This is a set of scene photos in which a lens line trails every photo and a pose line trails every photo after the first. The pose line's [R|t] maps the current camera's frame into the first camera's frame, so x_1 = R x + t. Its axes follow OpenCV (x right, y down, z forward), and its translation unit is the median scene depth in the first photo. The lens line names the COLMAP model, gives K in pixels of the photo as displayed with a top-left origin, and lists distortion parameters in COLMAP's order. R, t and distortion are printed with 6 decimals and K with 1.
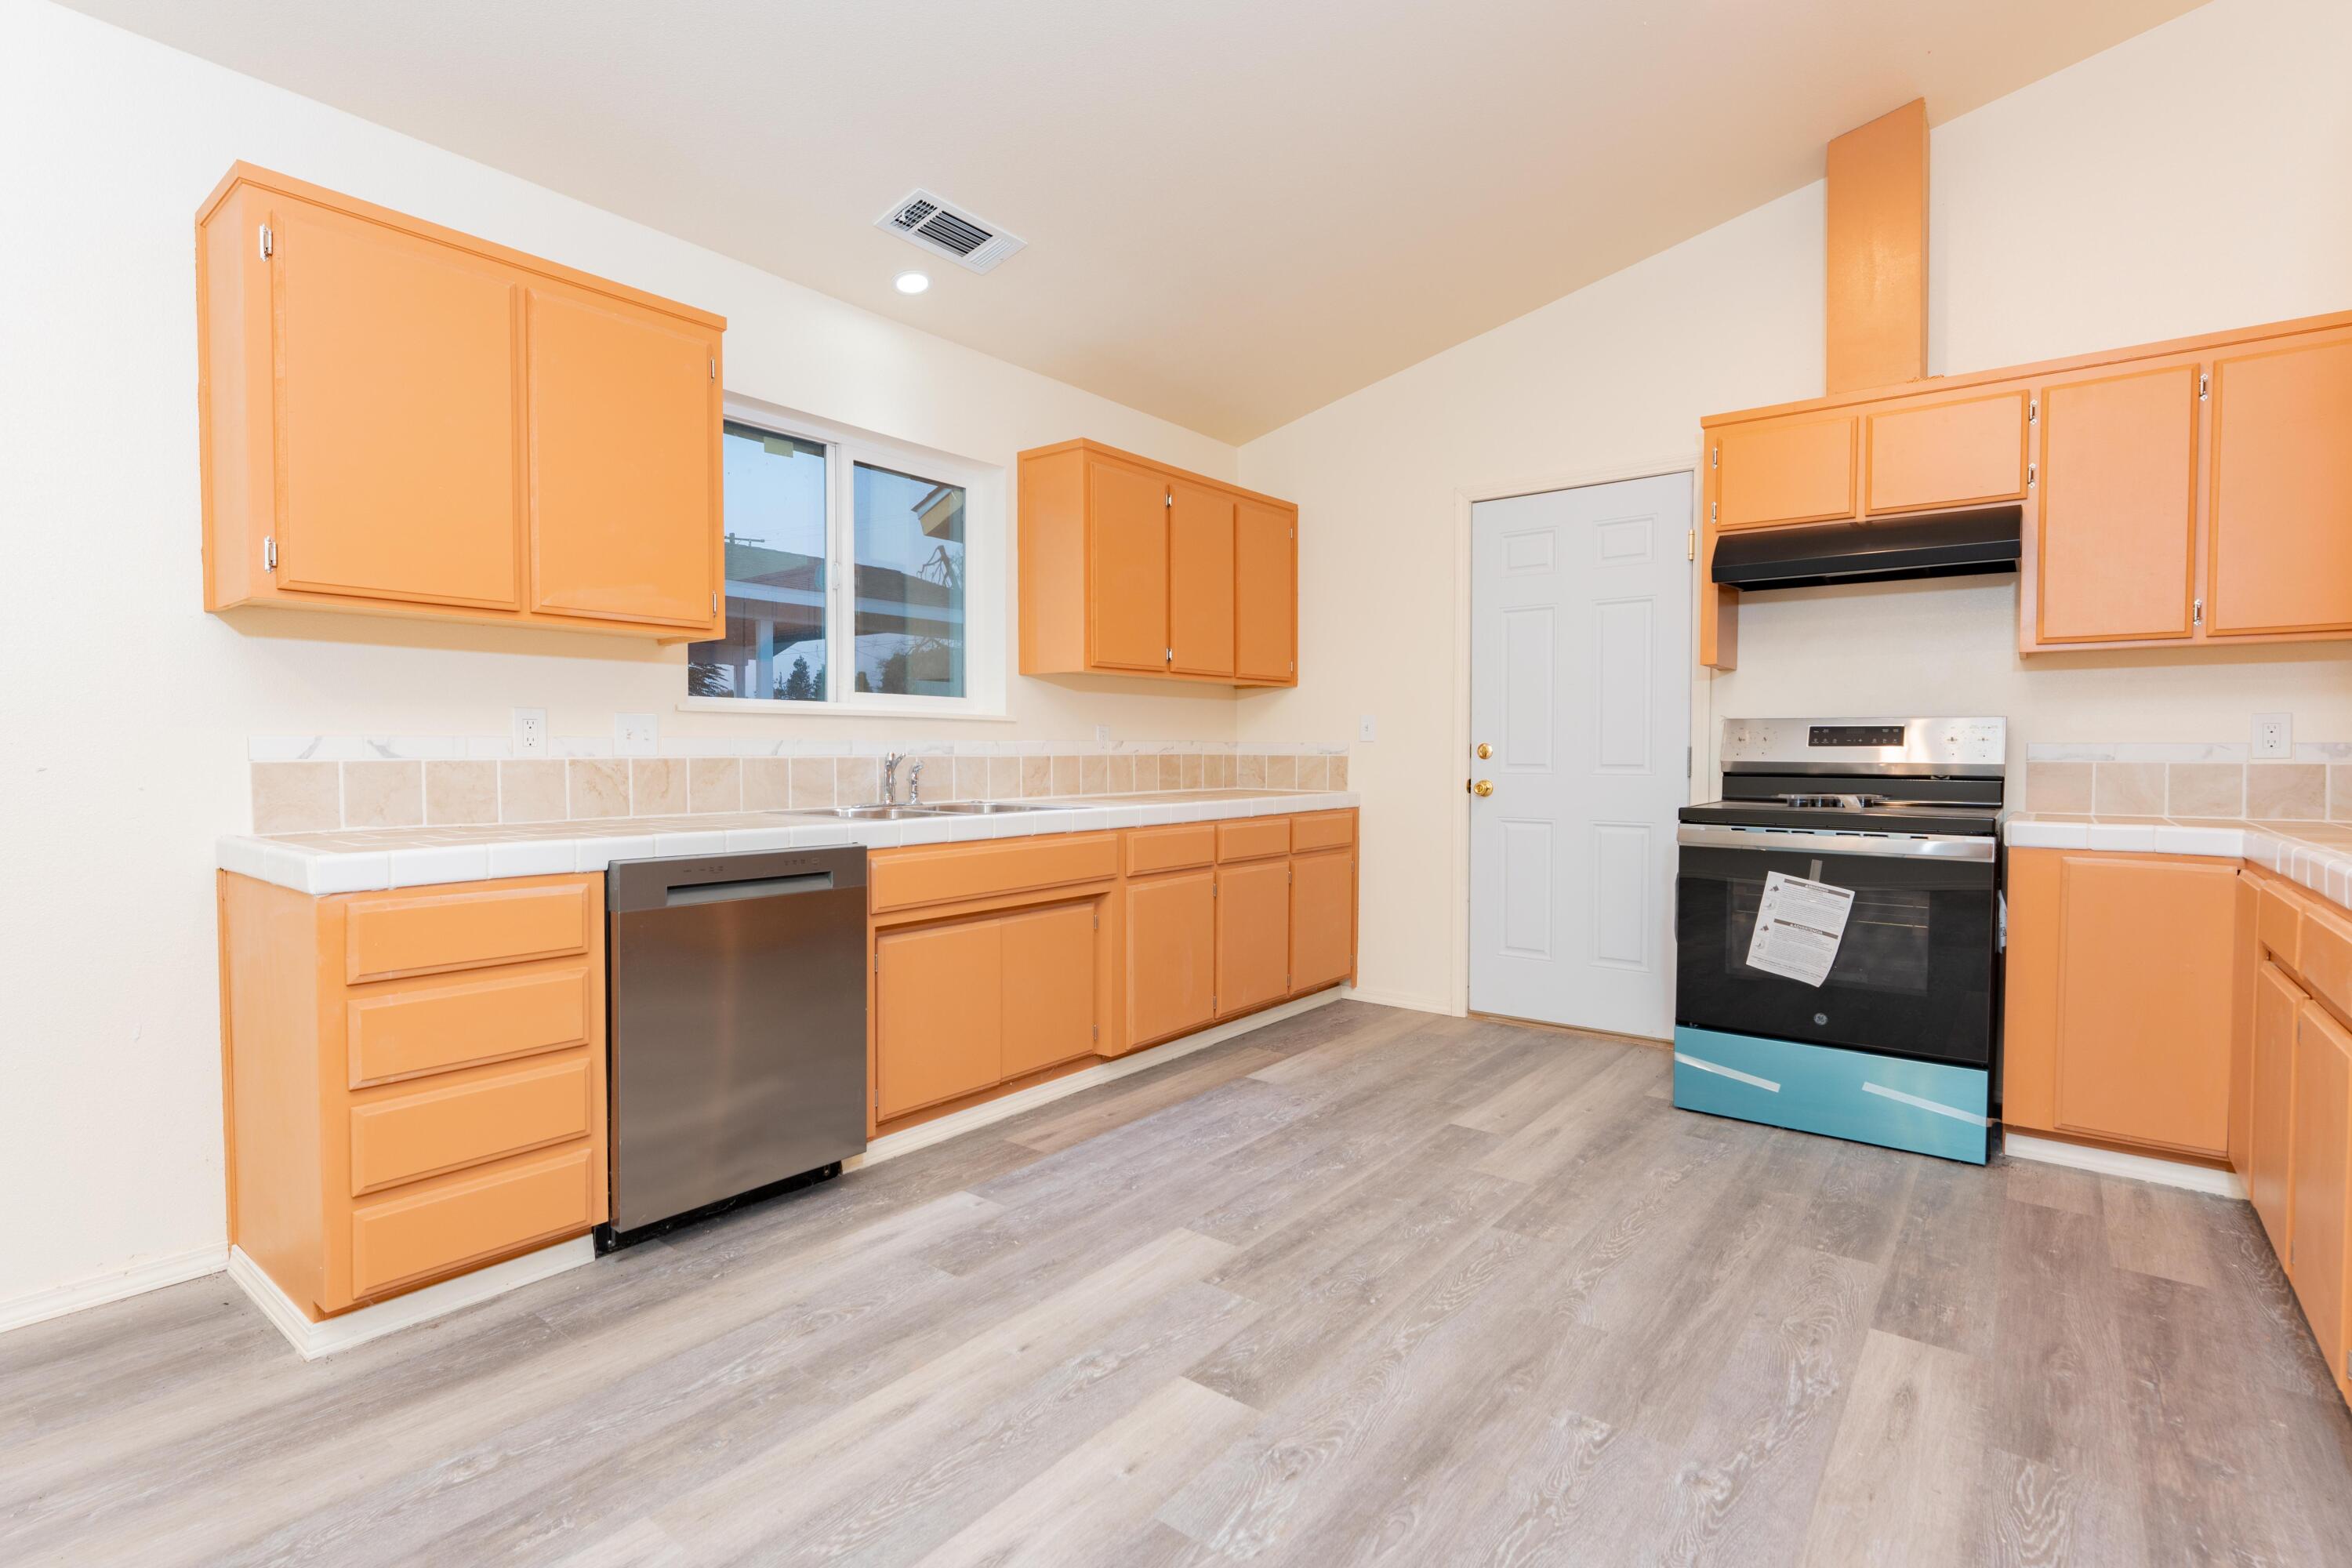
lens RADIAL K [[1124.8, 0, 1159.1], [0, 1124.8, 782.7], [0, 0, 1]] dist [-0.000011, -0.000797]
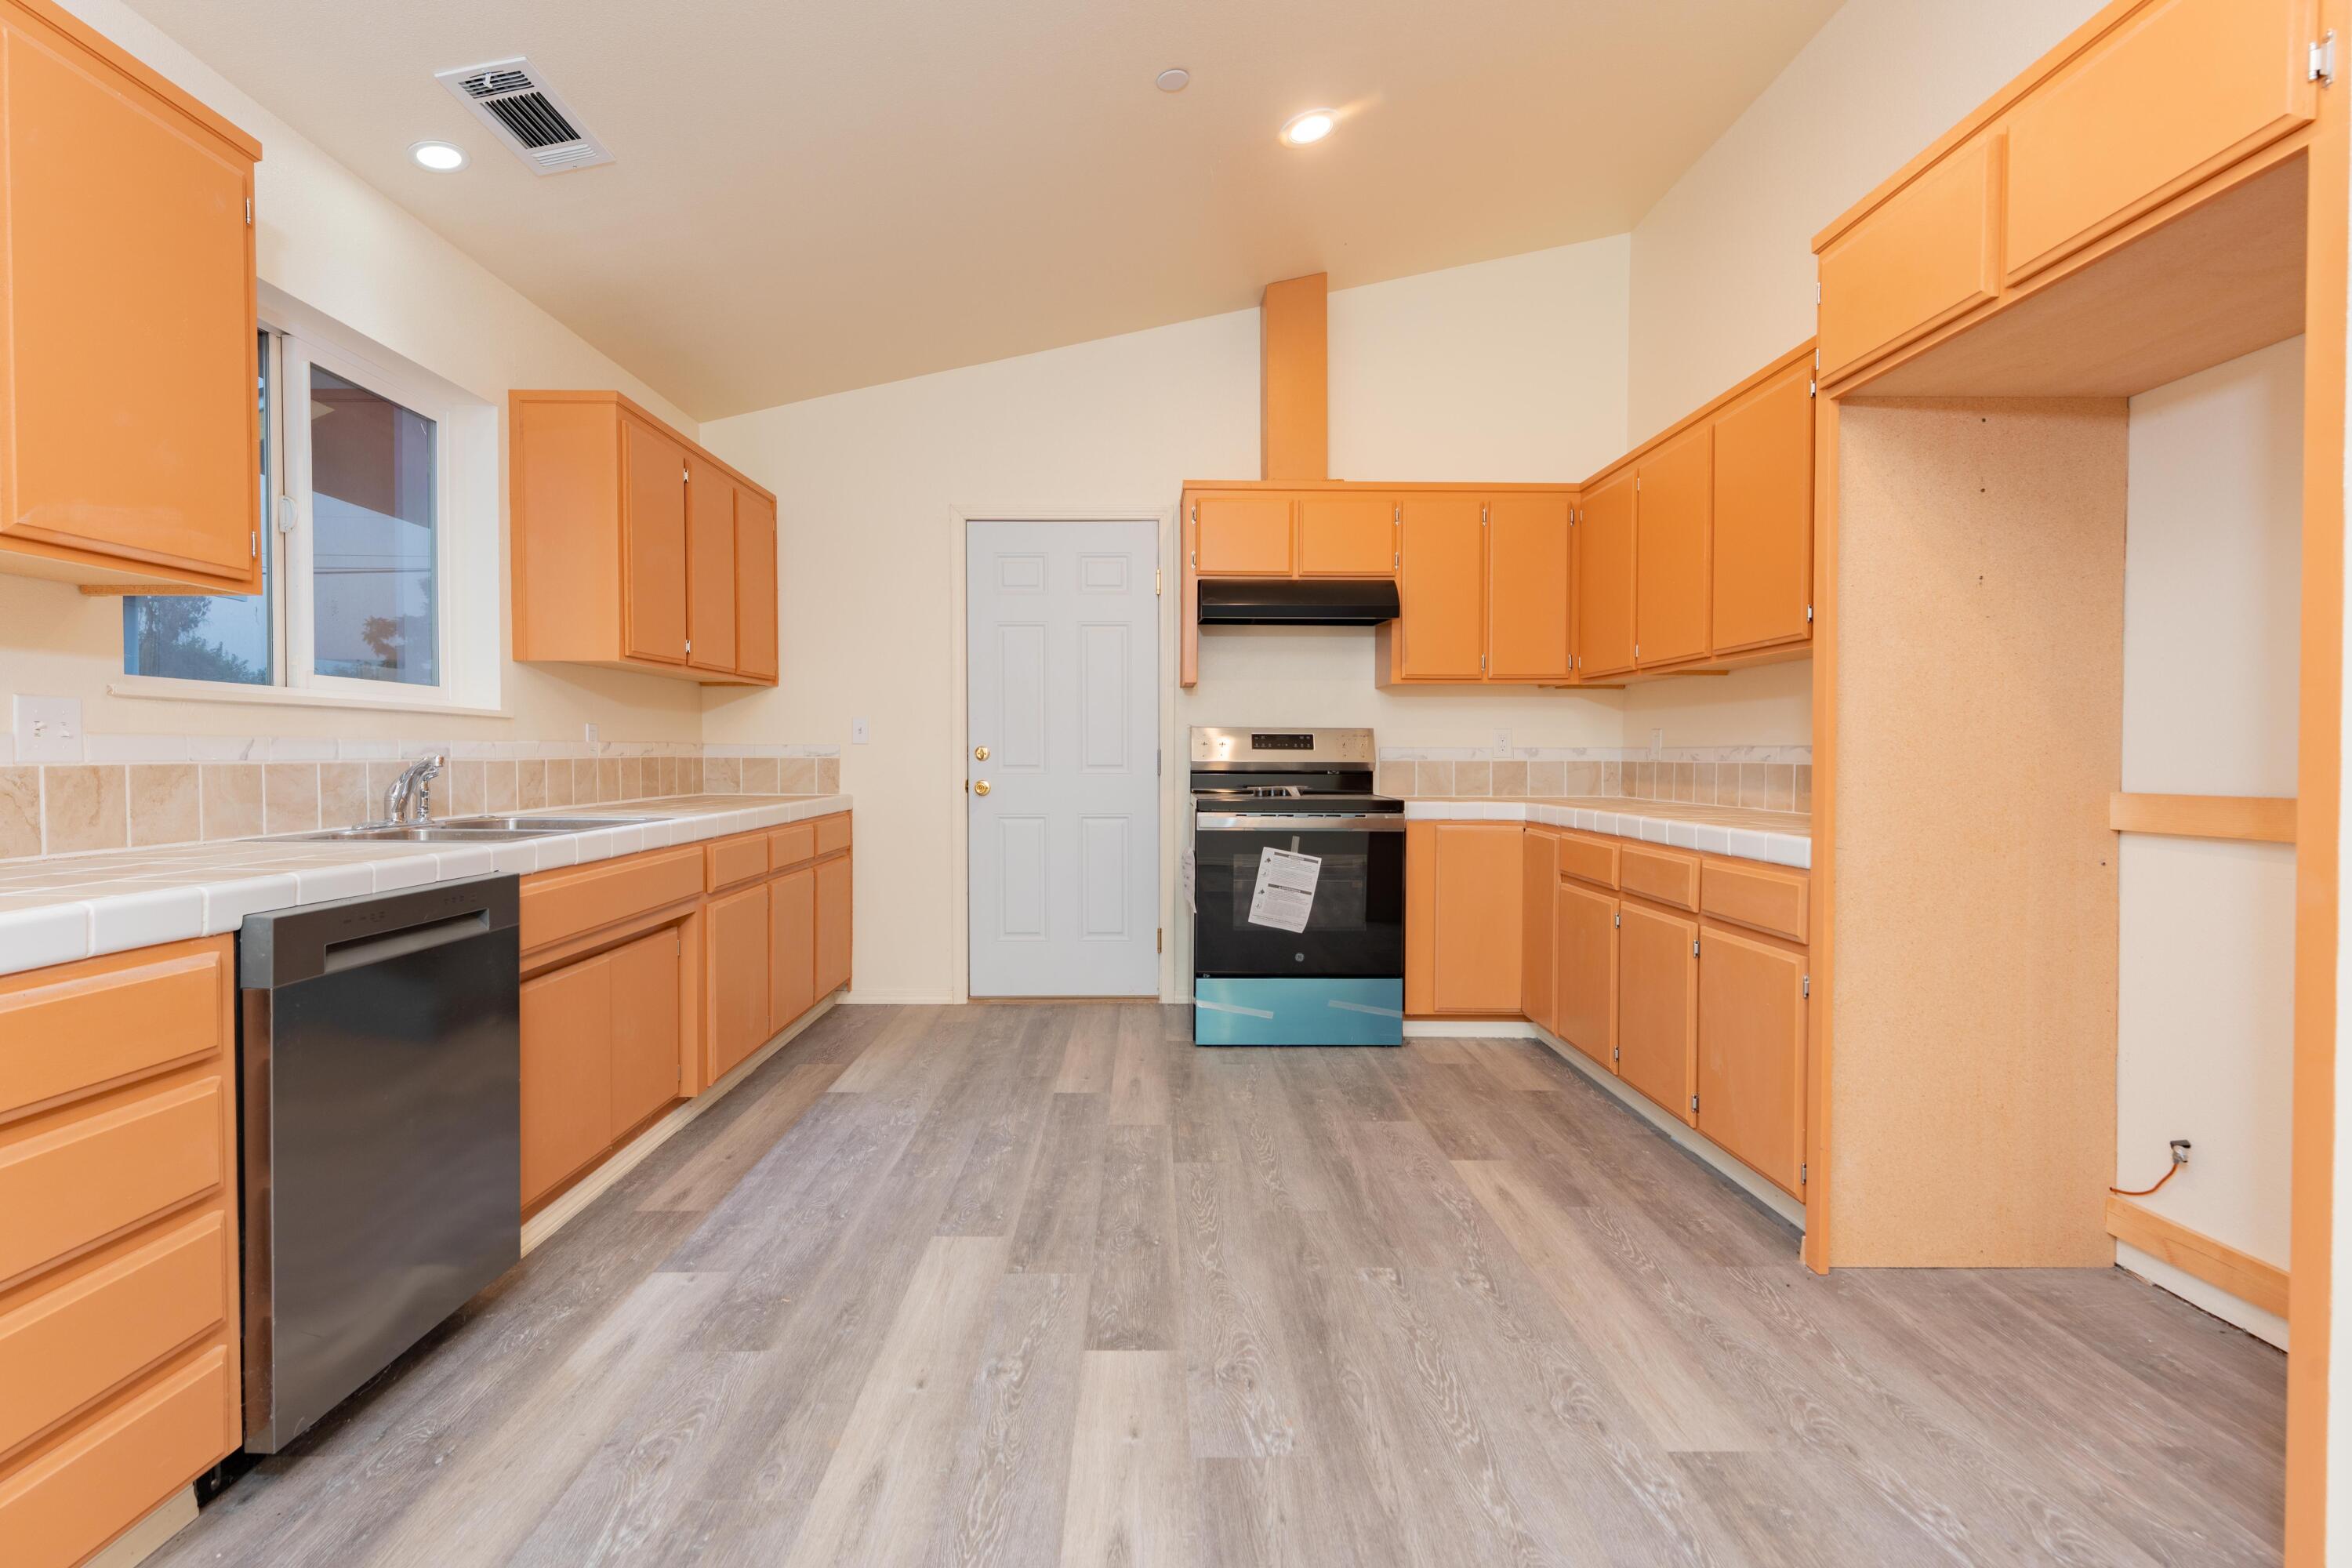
lens RADIAL K [[1117.1, 0, 1166.2], [0, 1117.1, 779.2], [0, 0, 1]] dist [-0.000395, -0.000875]
pose [[0.773778, -0.015425, 0.633269, -0.355521], [0.018274, 0.999831, 0.002025, -0.003176], [-0.633193, 0.010006, 0.773929, 0.088380]]
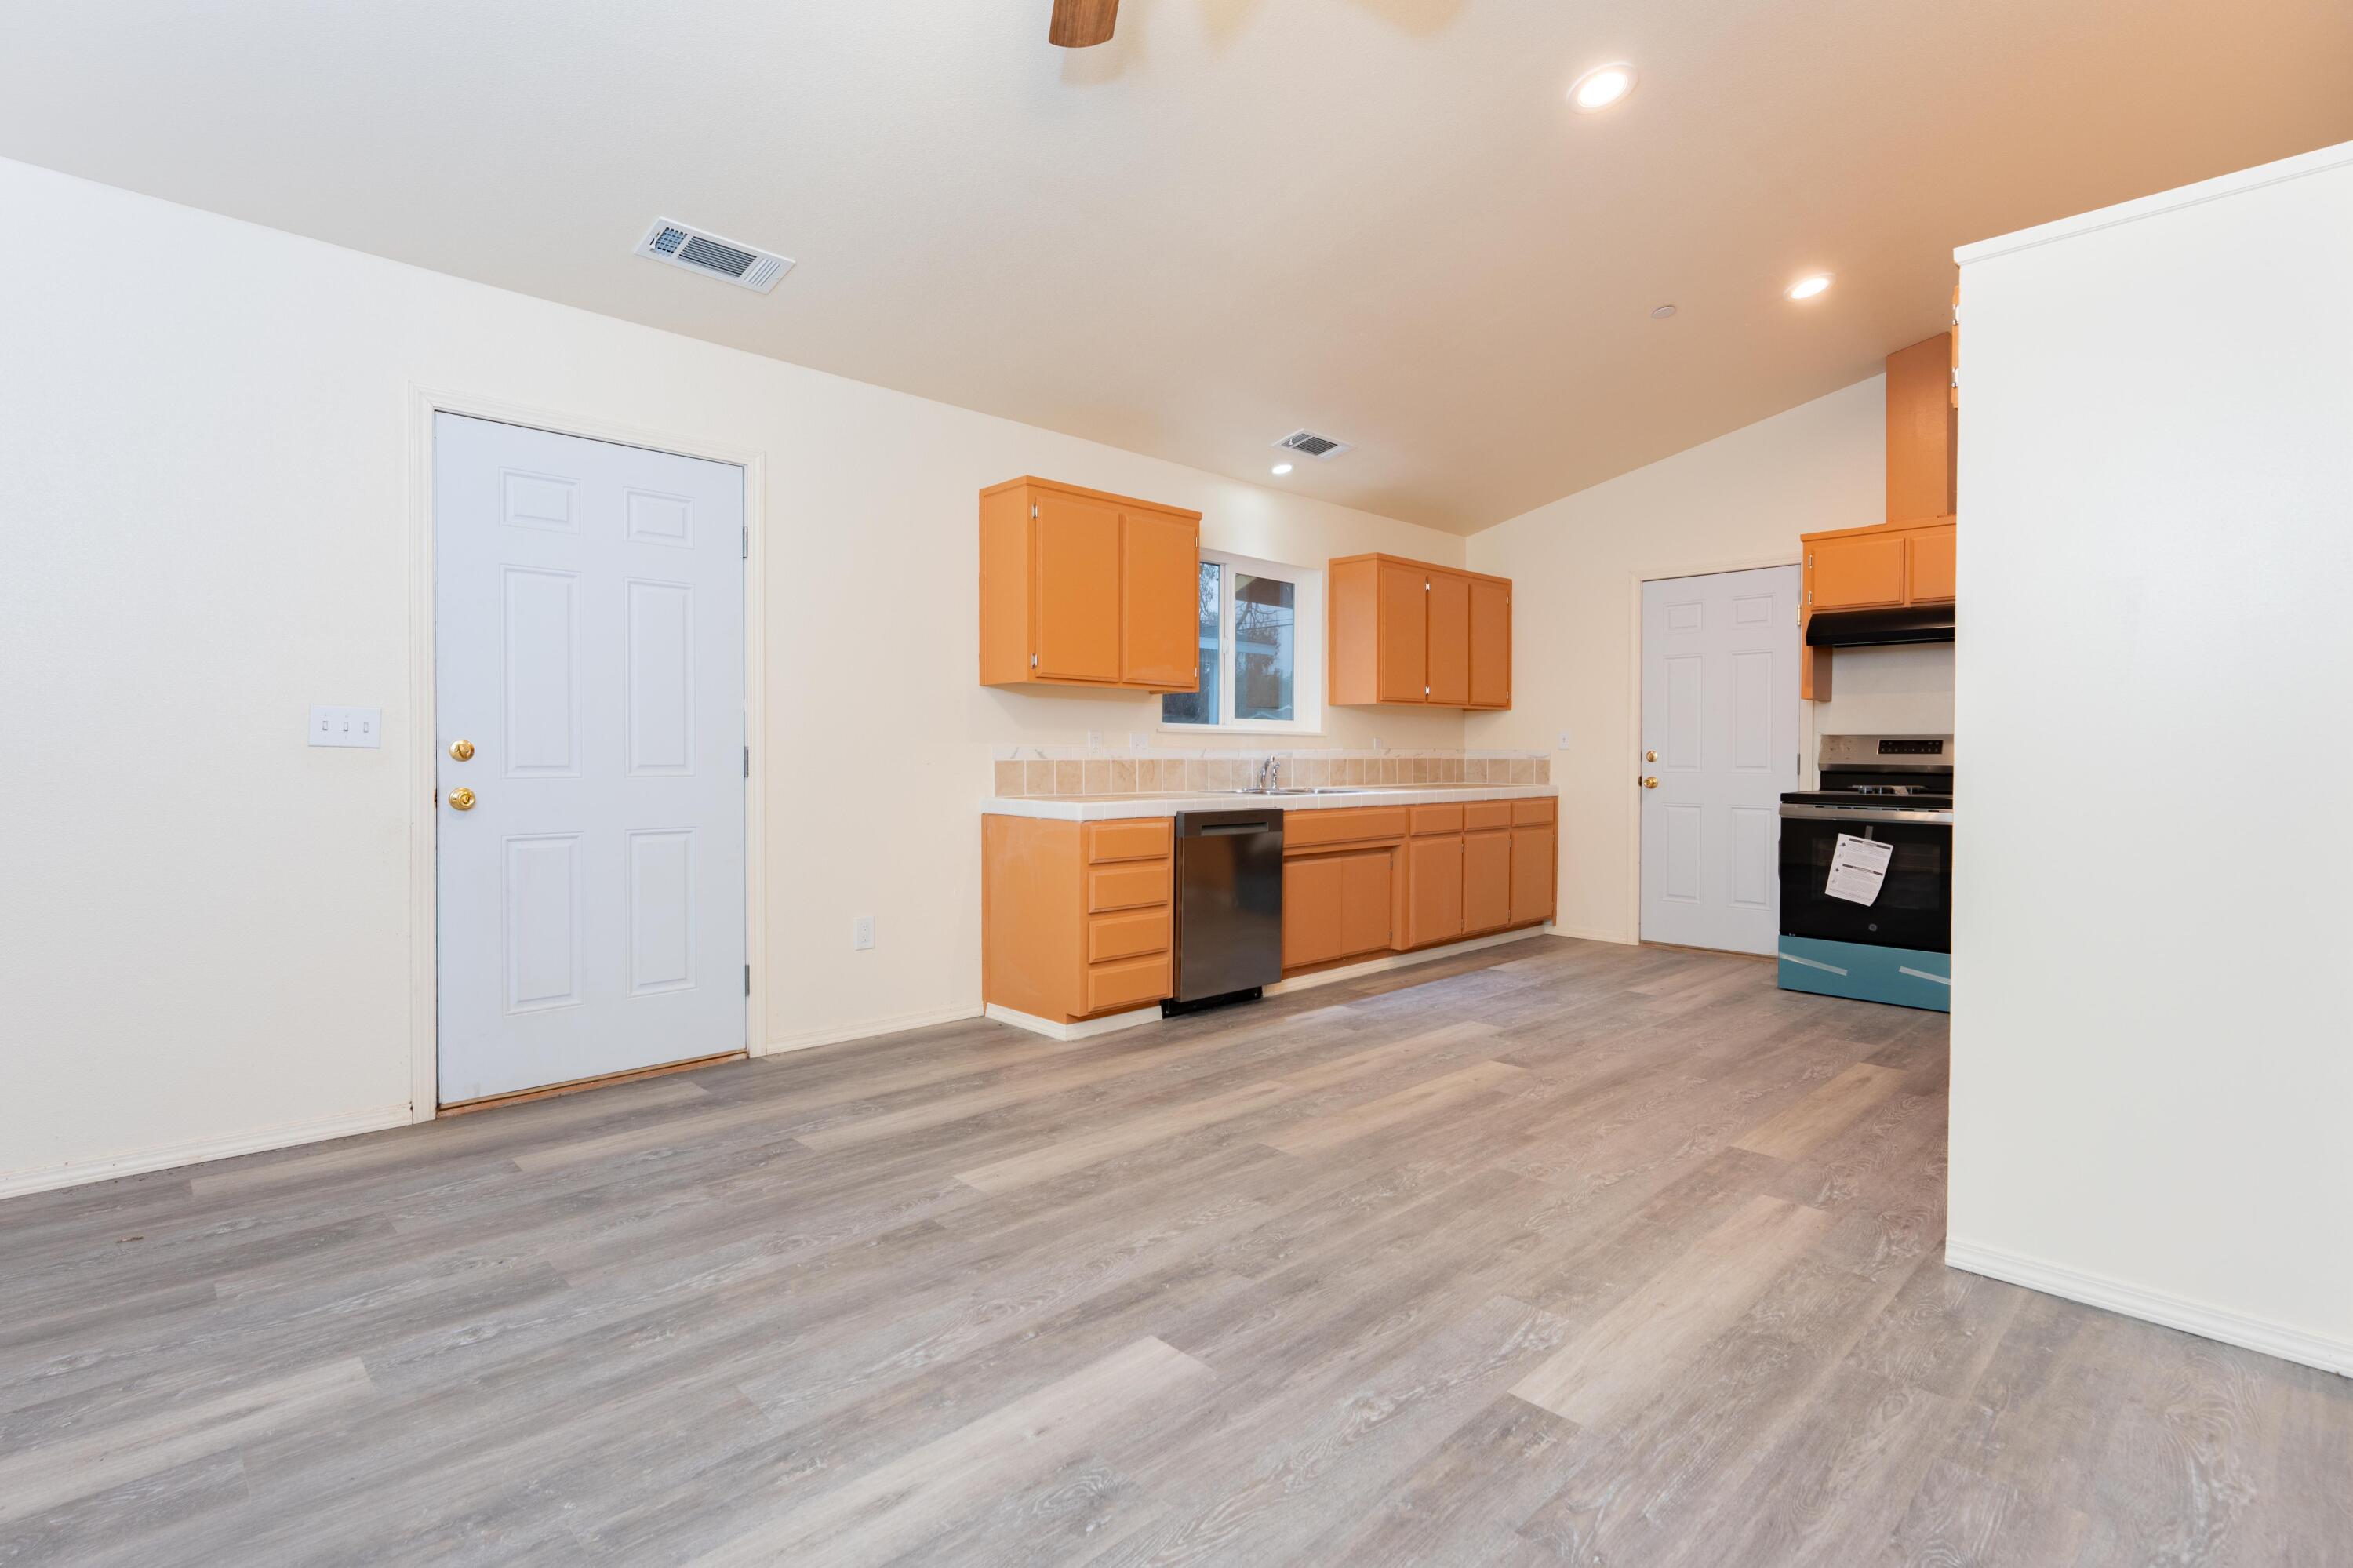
lens RADIAL K [[1132.9, 0, 1164.2], [0, 1132.9, 768.7], [0, 0, 1]] dist [-0.000856, -0.000141]
pose [[0.991086, 0.003830, -0.133169, -0.183152], [-0.006040, 0.999851, -0.016198, 0.020392], [0.133087, 0.016858, 0.990961, -0.704026]]
